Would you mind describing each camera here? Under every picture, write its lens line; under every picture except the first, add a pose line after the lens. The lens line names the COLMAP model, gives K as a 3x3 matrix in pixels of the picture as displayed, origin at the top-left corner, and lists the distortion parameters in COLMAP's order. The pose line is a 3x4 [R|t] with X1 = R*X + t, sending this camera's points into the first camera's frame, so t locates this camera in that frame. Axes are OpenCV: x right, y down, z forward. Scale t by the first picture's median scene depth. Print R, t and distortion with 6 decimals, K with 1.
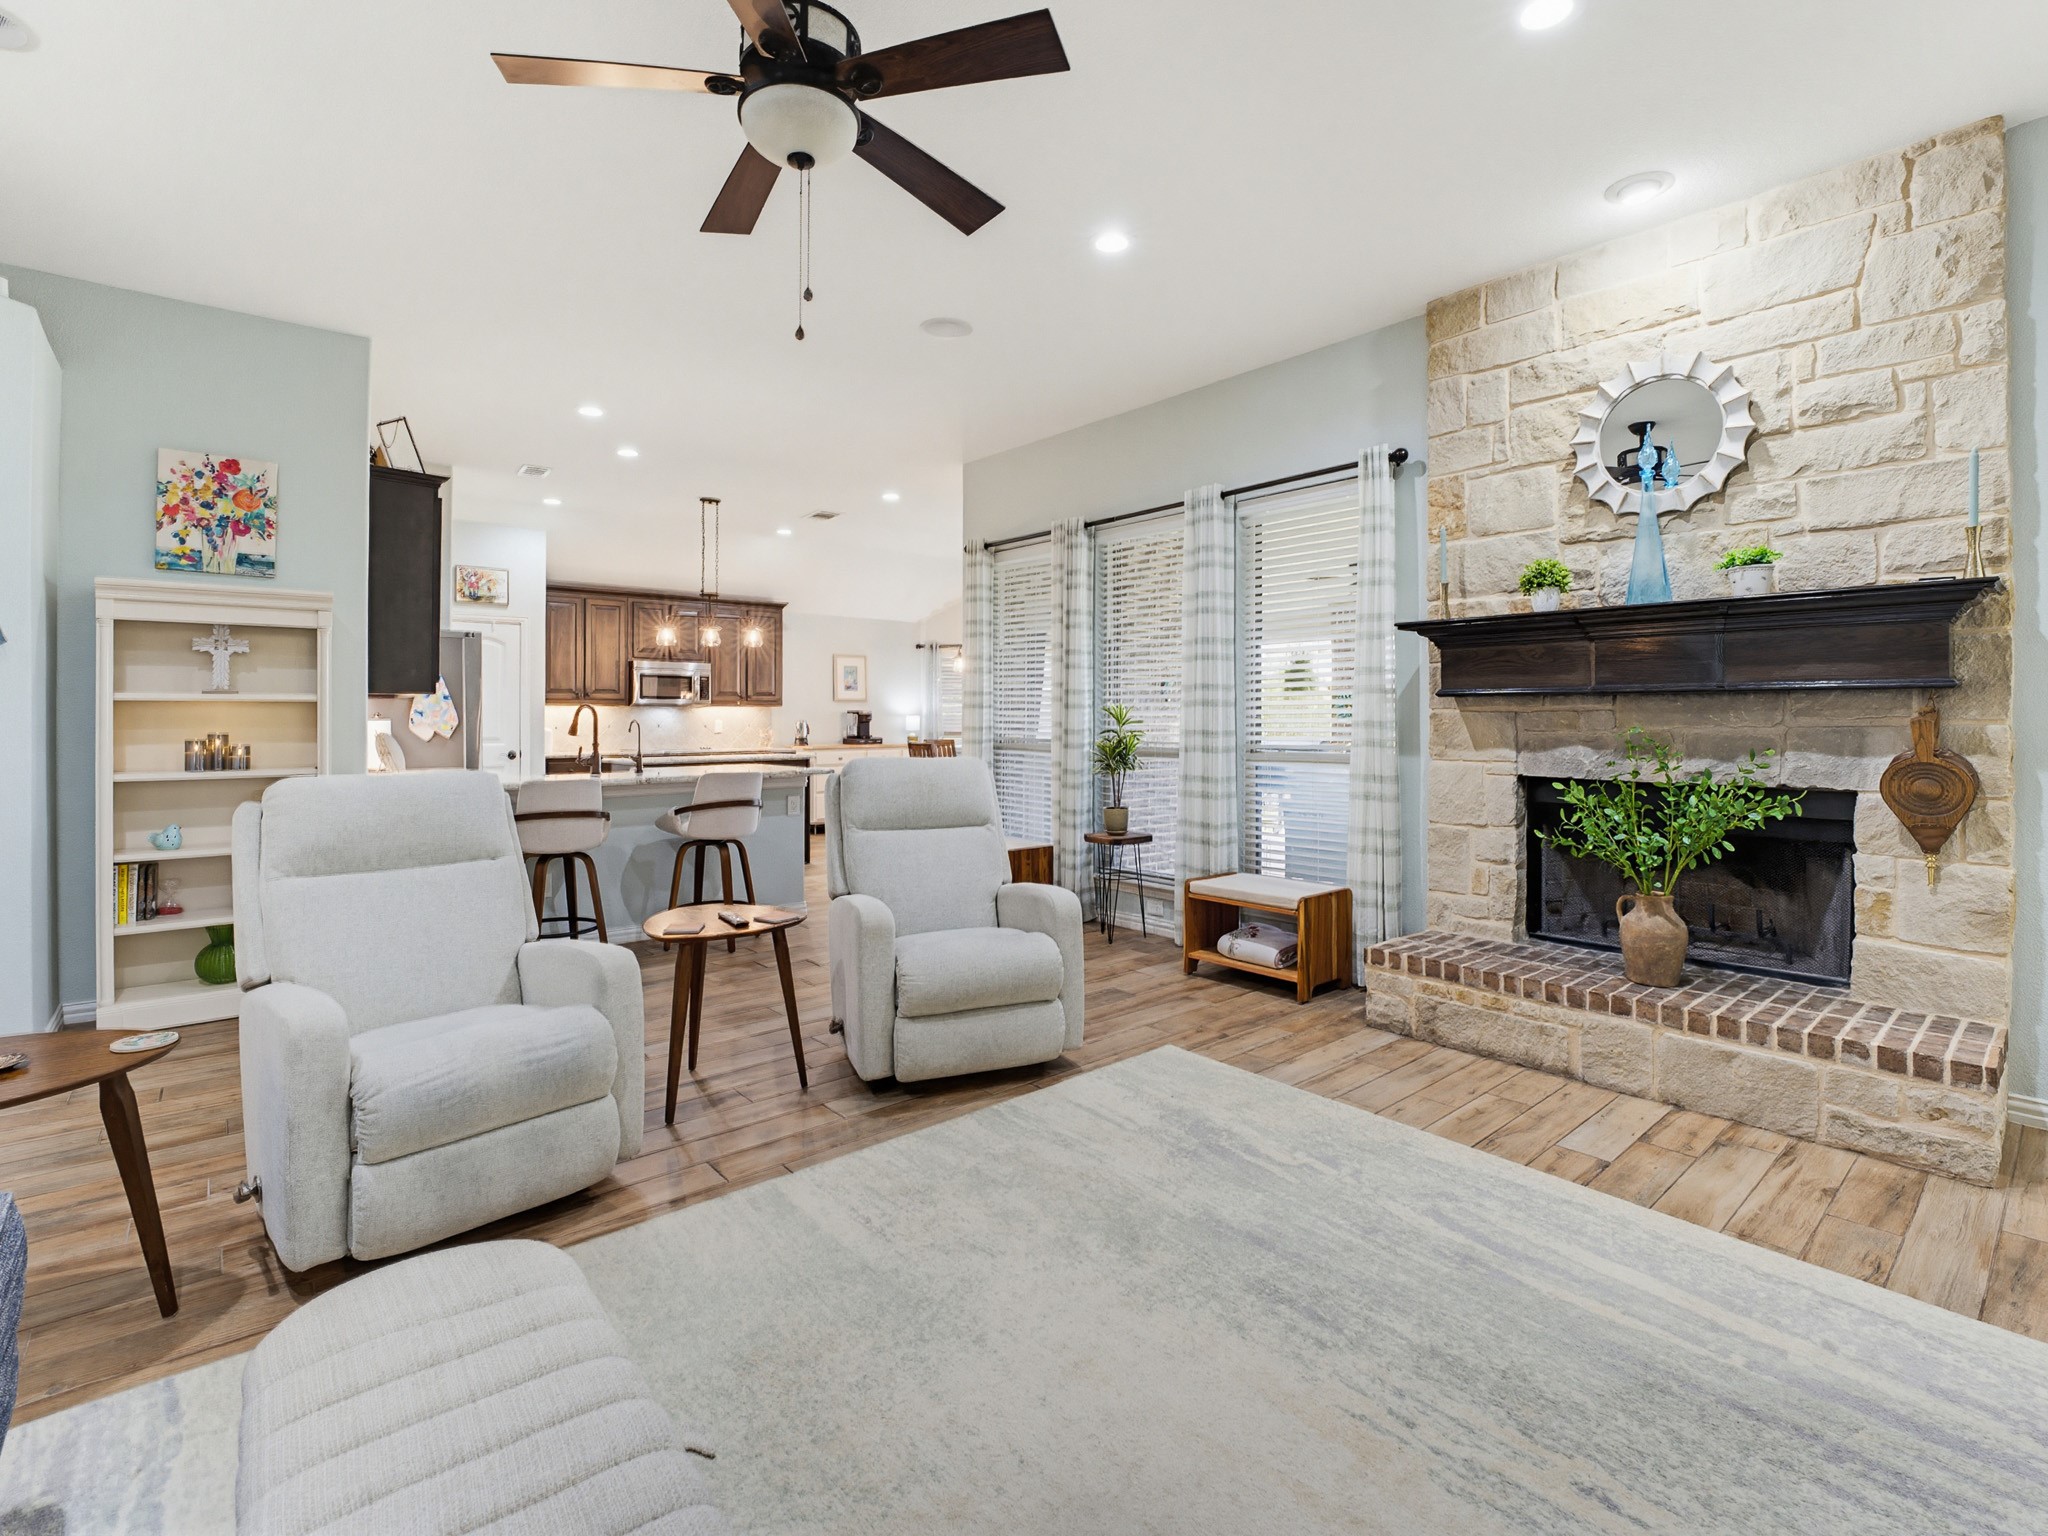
lens RADIAL K [[959.5, 0, 1039.6], [0, 959.5, 716.8], [0, 0, 1]] dist [-0.028350, 0.002502]
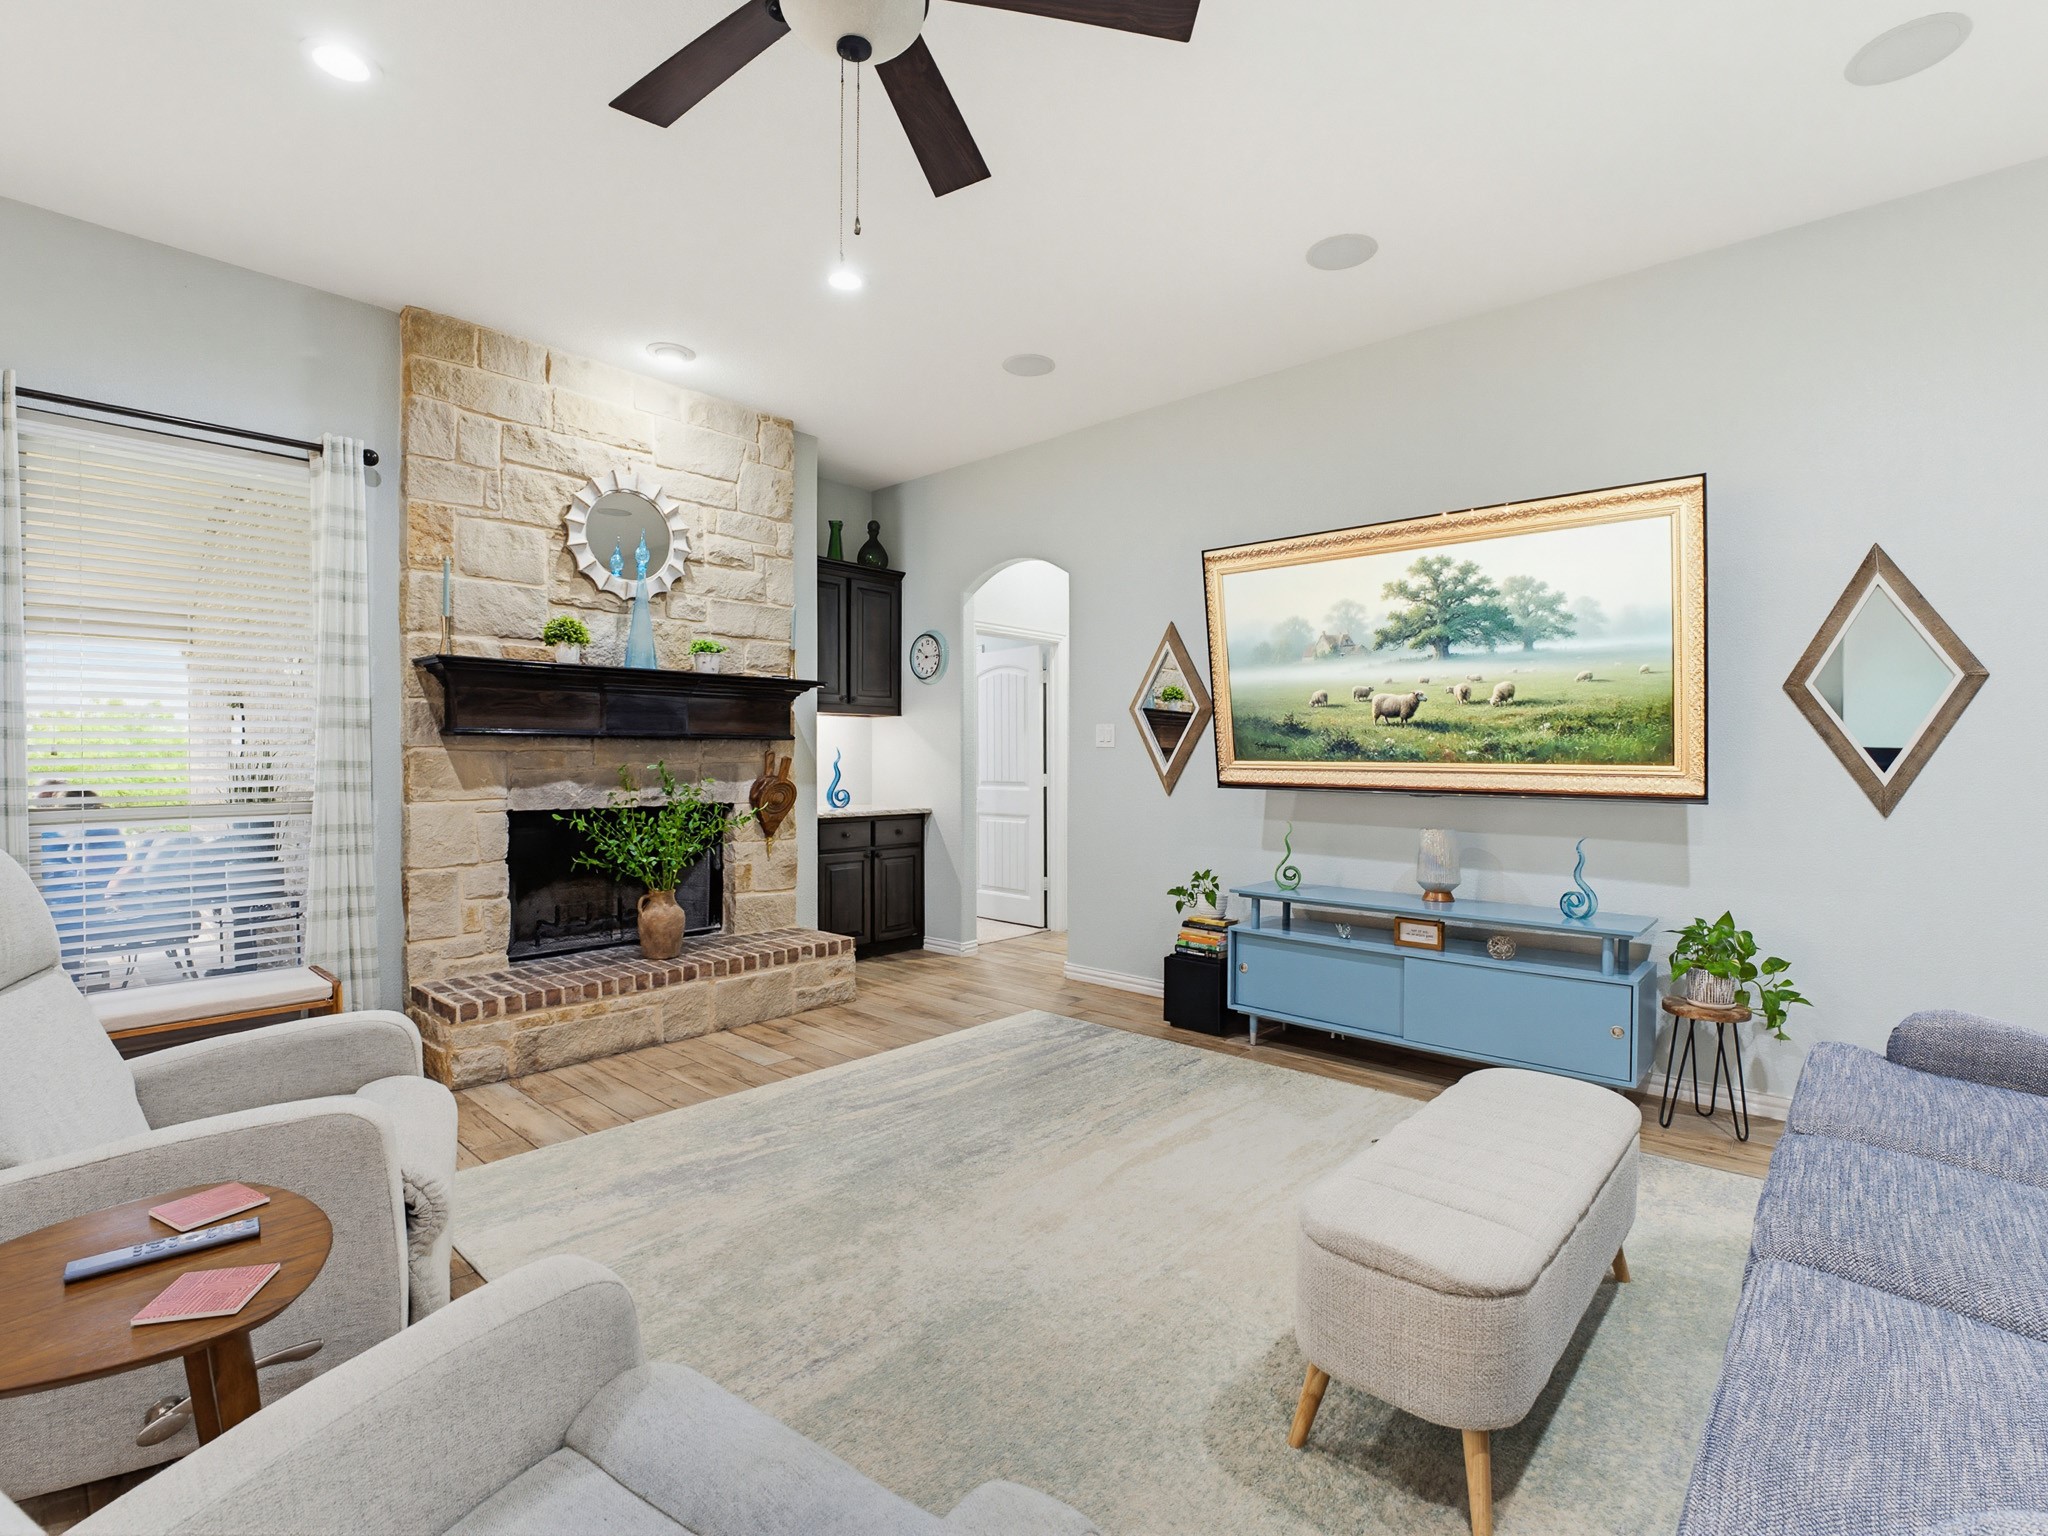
lens RADIAL K [[959.5, 0, 1018.9], [0, 959.5, 772.9], [0, 0, 1]] dist [-0.028350, 0.002502]
pose [[-0.121519, -0.015252, 0.992472, -0.735151], [-0.002008, 0.999884, 0.015120, 0.001947], [-0.992587, -0.000155, -0.121535, 0.670428]]
